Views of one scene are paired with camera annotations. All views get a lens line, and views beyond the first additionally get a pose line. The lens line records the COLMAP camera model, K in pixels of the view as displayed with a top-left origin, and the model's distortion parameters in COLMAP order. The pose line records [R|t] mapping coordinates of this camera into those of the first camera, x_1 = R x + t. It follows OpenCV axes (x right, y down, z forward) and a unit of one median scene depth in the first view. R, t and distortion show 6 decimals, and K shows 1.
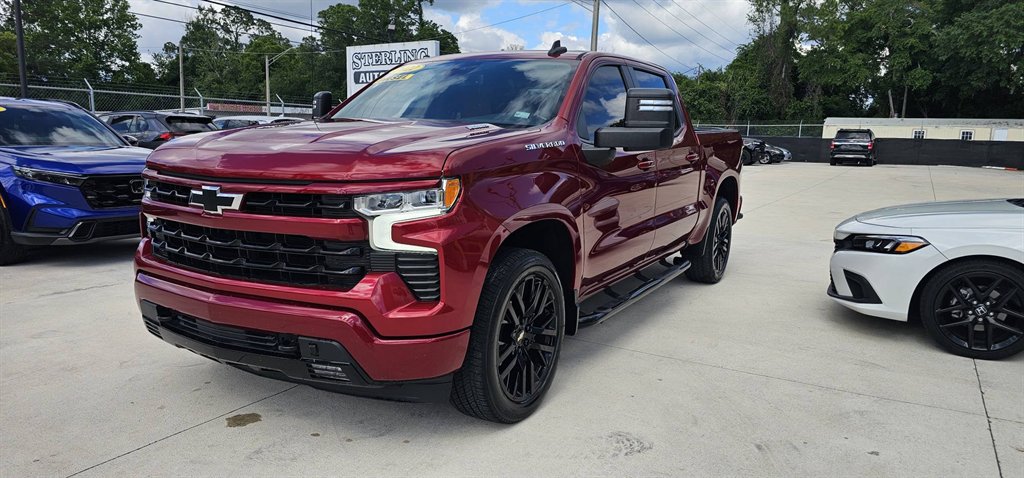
lens RADIAL K [[676.3, 0, 526.5], [0, 676.3, 255.8], [0, 0, 1]] dist [0.058327, -0.053708]
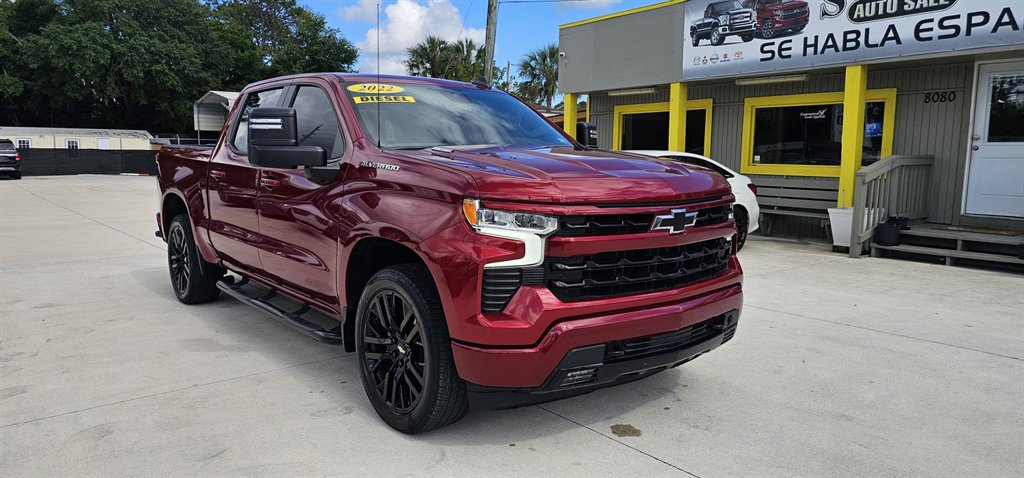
lens RADIAL K [[676.3, 0, 503.7], [0, 676.3, 238.2], [0, 0, 1]] dist [0.058327, -0.053708]
pose [[0.370708, -0.136772, 0.918623, -1.240624], [0.170143, 0.982359, 0.077601, -0.146882], [-0.913032, 0.127530, 0.387439, 0.637066]]
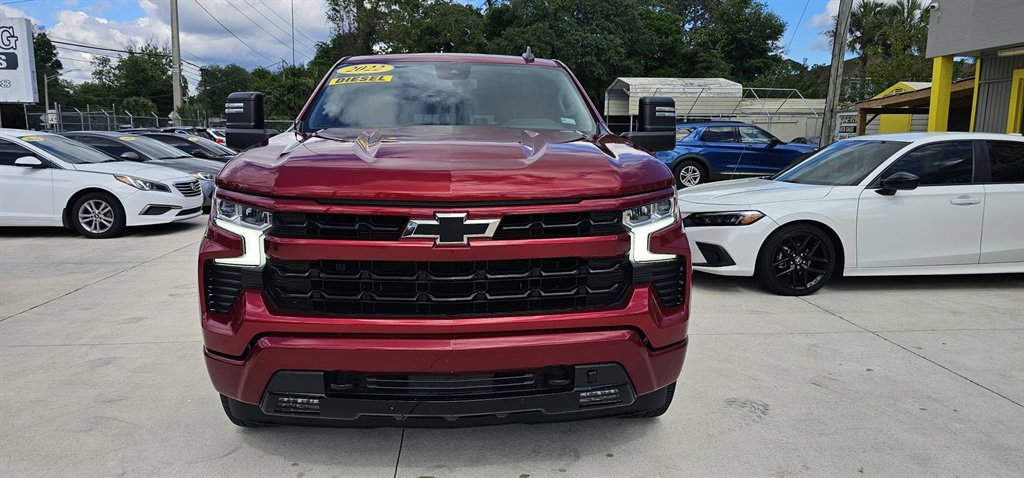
lens RADIAL K [[676.3, 0, 510.5], [0, 676.3, 244.4], [0, 0, 1]] dist [0.058327, -0.053708]
pose [[0.836461, -0.106249, 0.537629, -0.655387], [0.111634, 0.993491, 0.022654, -0.056607], [-0.536537, 0.041069, 0.842877, 0.193484]]
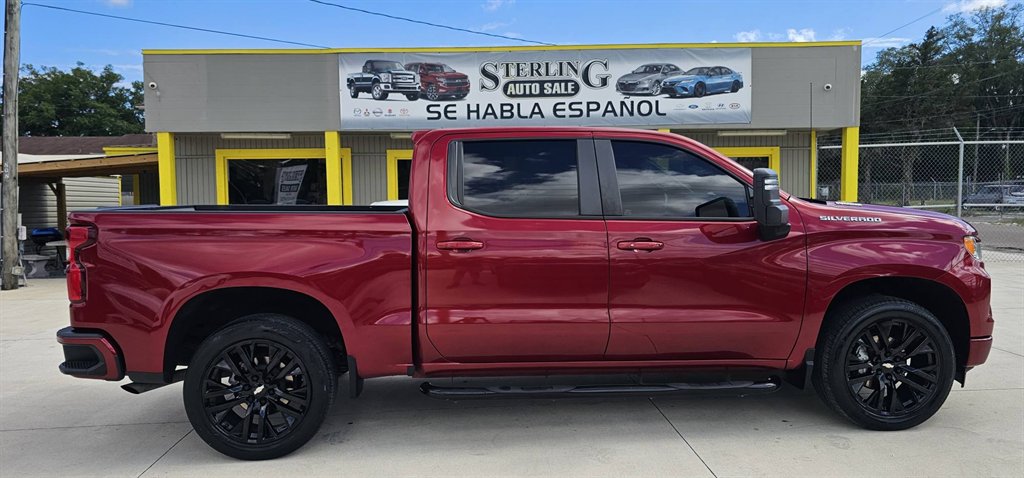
lens RADIAL K [[676.3, 0, 522.0], [0, 676.3, 233.8], [0, 0, 1]] dist [0.058327, -0.053708]
pose [[-0.541087, -0.058233, 0.838948, -1.054415], [0.153361, 0.974038, 0.166522, -0.425783], [-0.826865, 0.218764, -0.518108, 2.161377]]
